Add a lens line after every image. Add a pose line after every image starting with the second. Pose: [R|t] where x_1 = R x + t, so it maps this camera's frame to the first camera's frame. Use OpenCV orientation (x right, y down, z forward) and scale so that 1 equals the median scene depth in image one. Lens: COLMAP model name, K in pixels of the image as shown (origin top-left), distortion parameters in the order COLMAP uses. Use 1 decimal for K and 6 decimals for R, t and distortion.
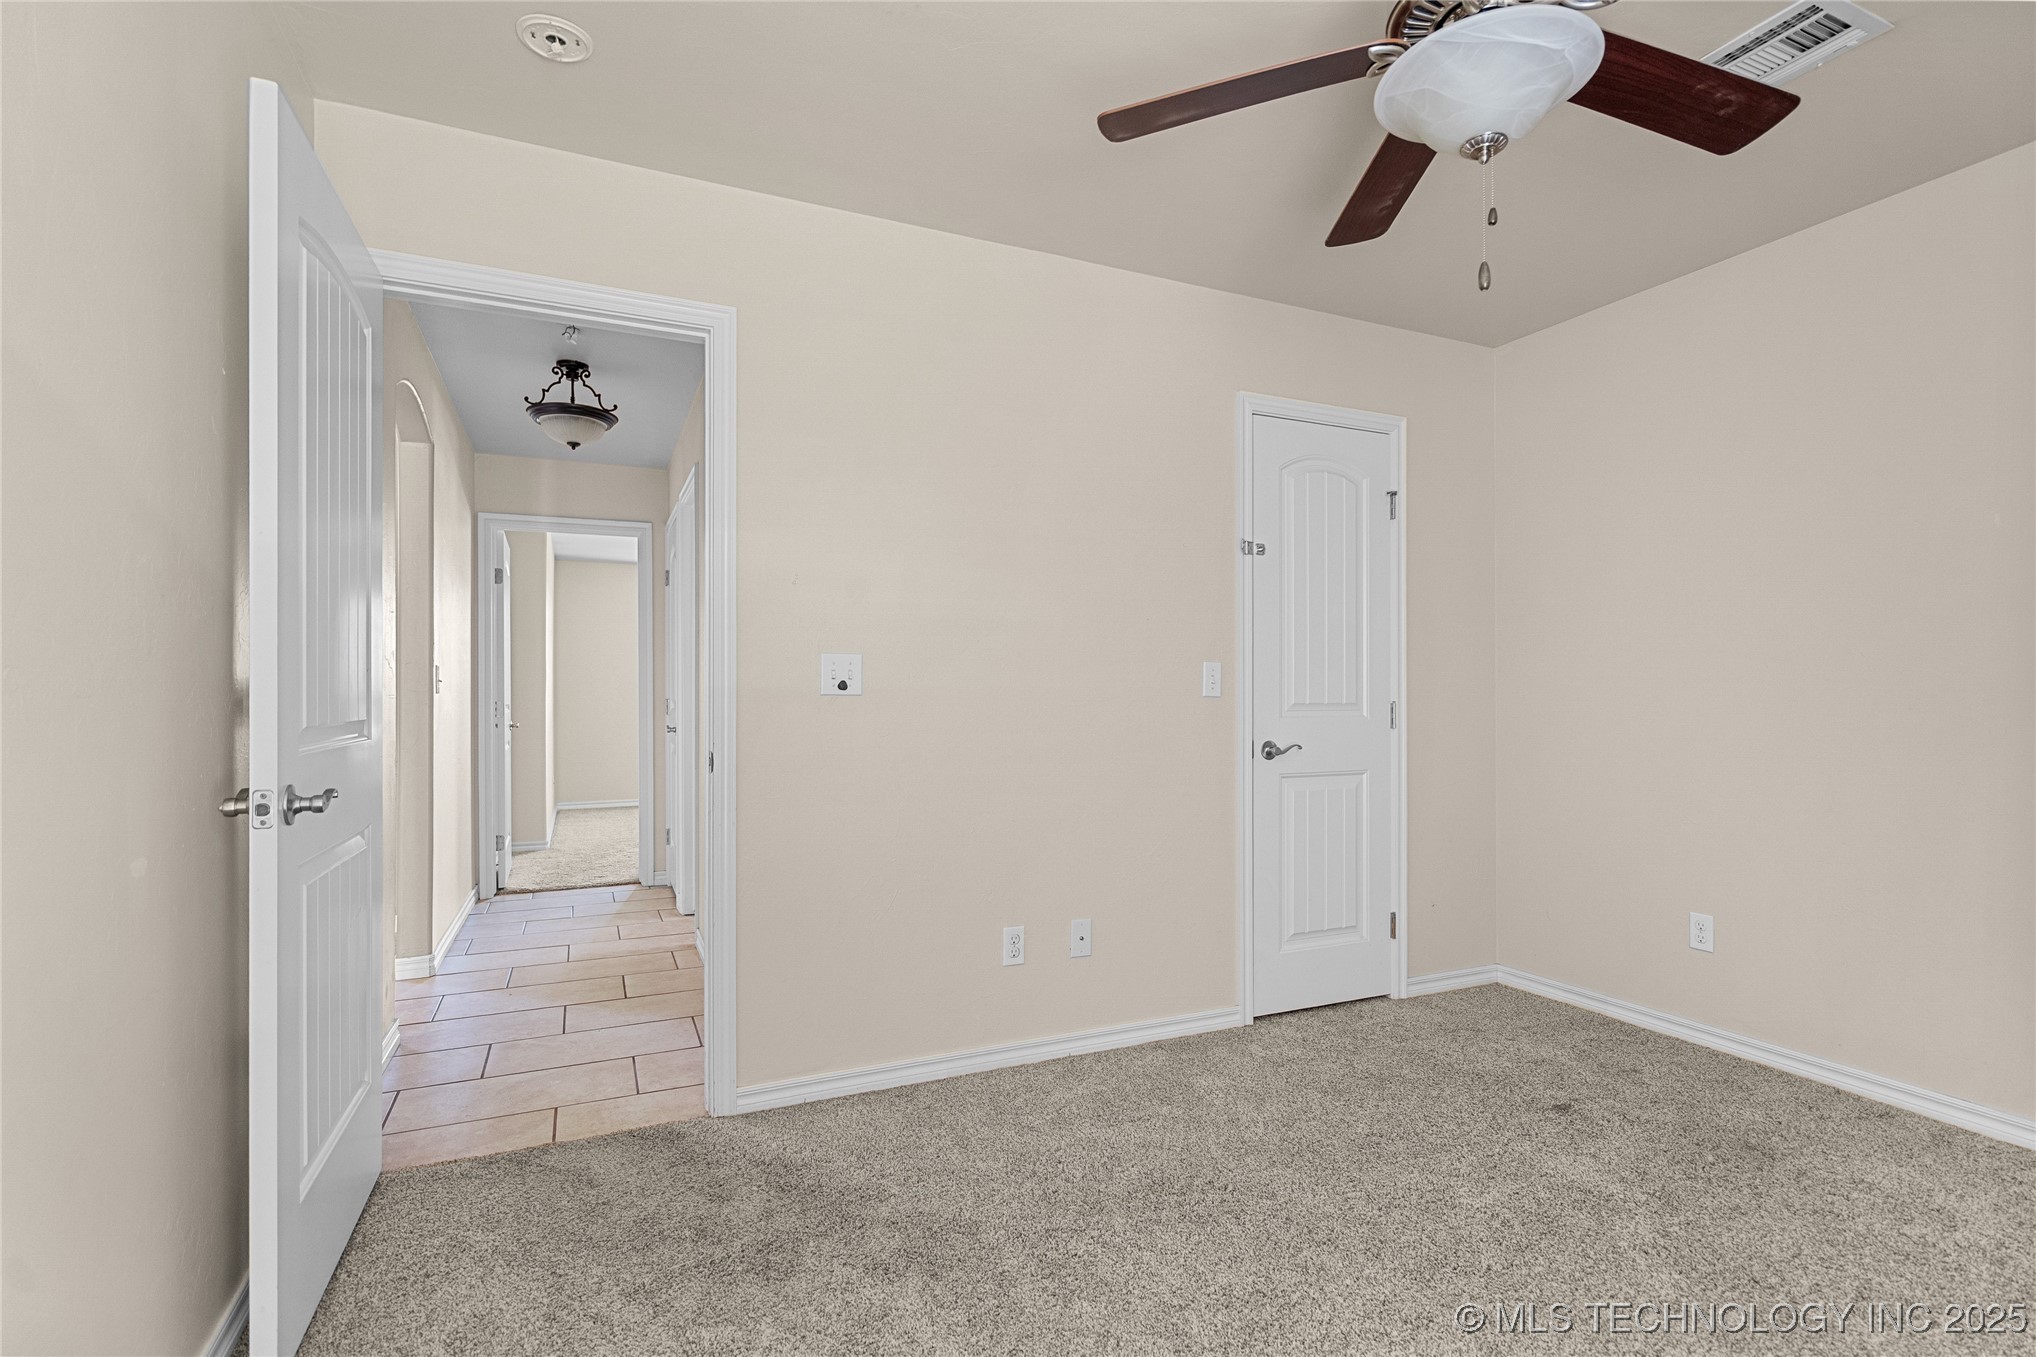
lens RADIAL K [[953.1, 0, 1015.8], [0, 953.1, 686.5], [0, 0, 1]] dist [0.001380, 0.000739]
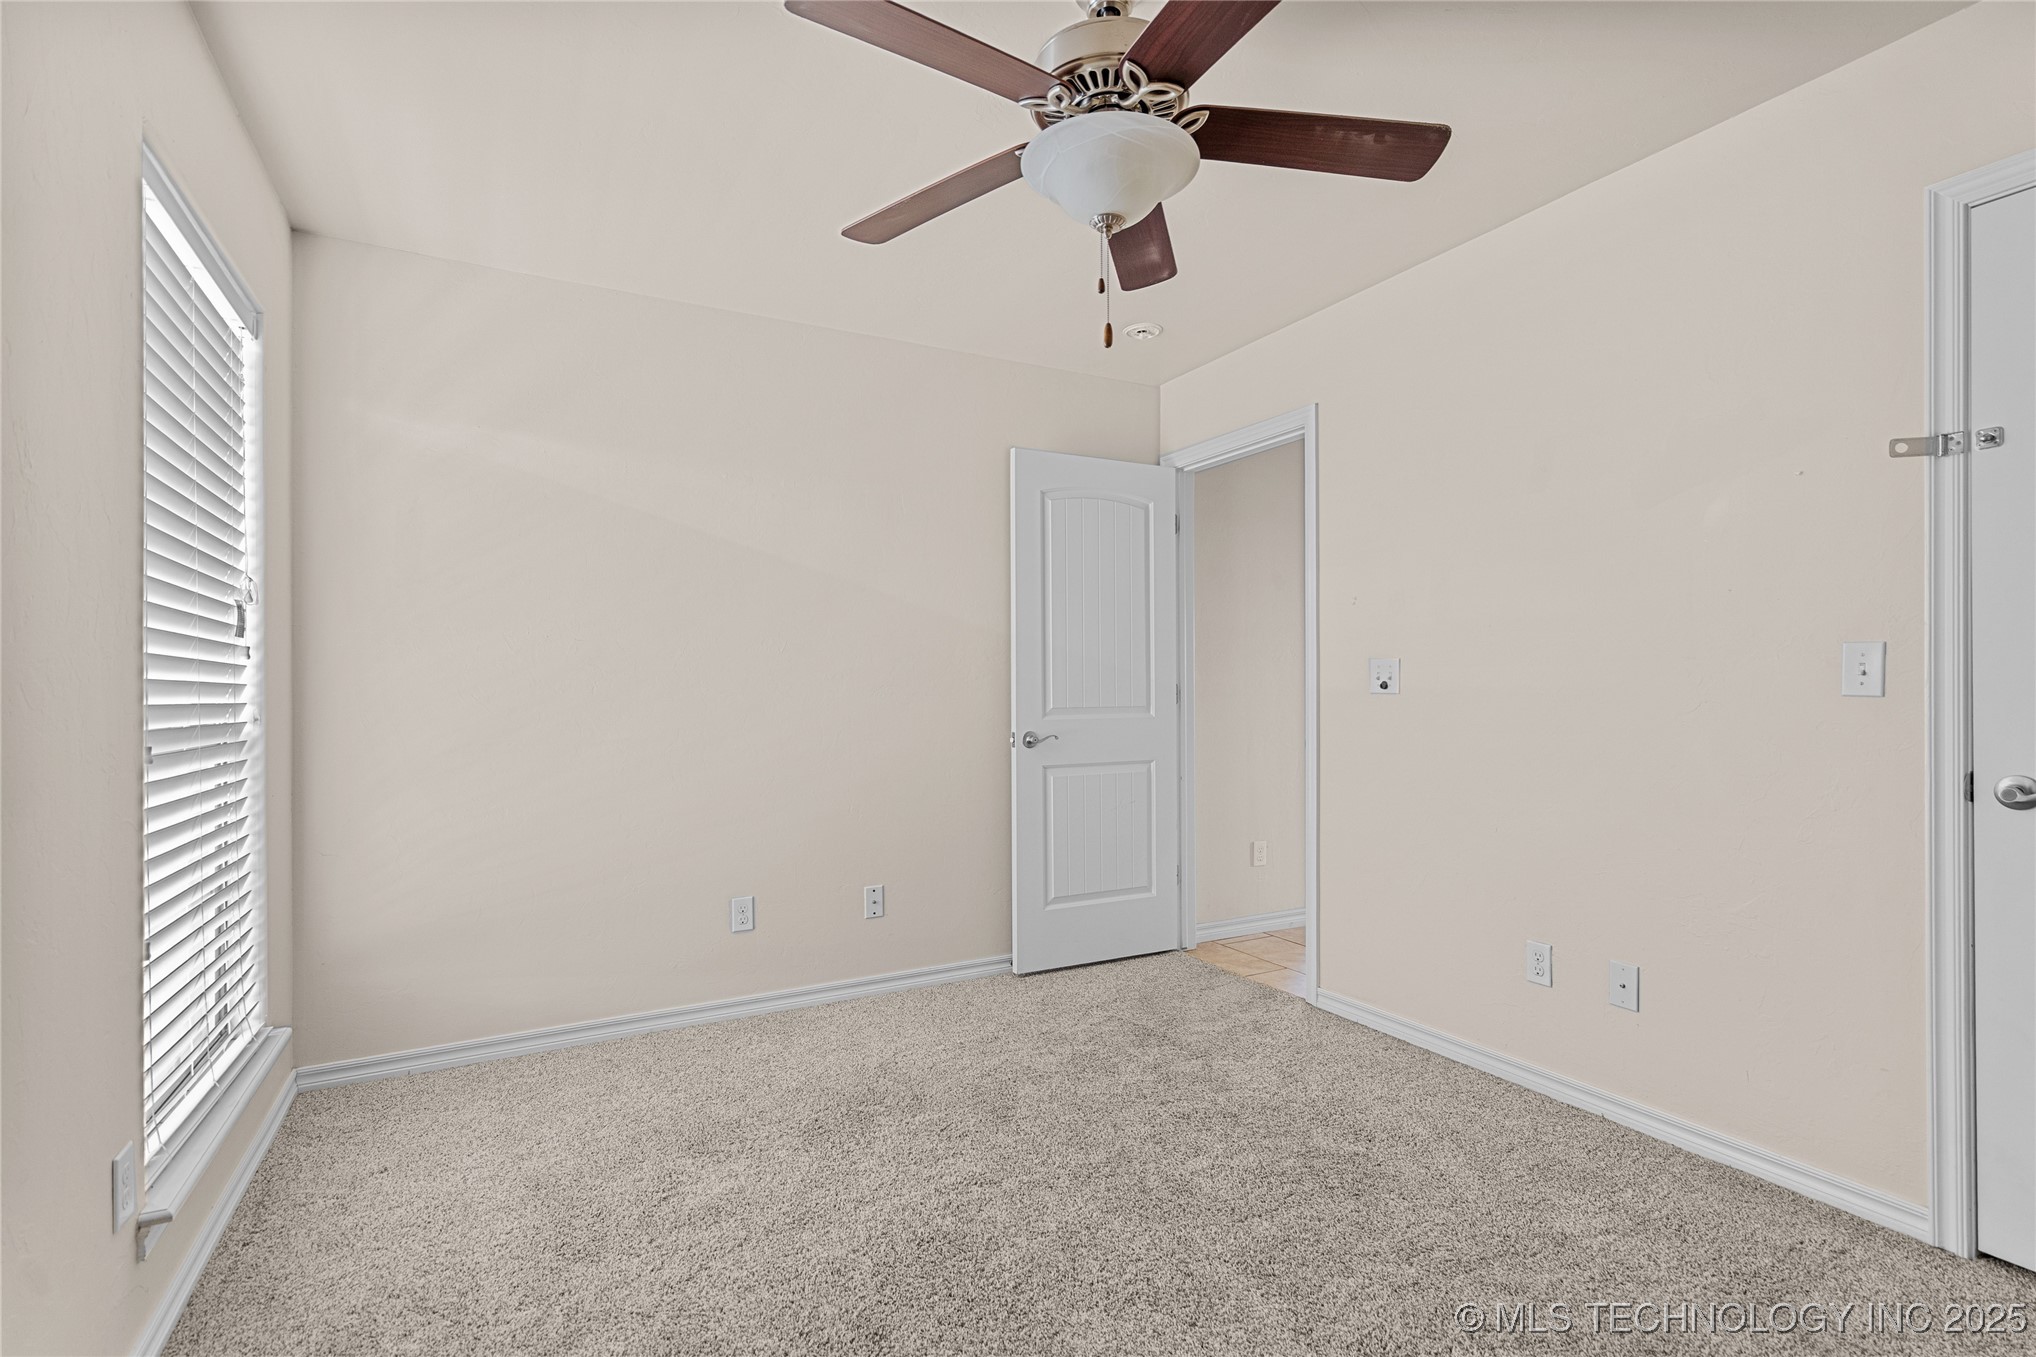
lens RADIAL K [[953.1, 0, 1015.8], [0, 953.1, 686.5], [0, 0, 1]] dist [0.001380, 0.000739]
pose [[0.071468, -0.001551, -0.997442, 0.954215], [0.018775, 0.999824, -0.000210, -0.008140], [0.997266, -0.018712, 0.071485, 0.460524]]
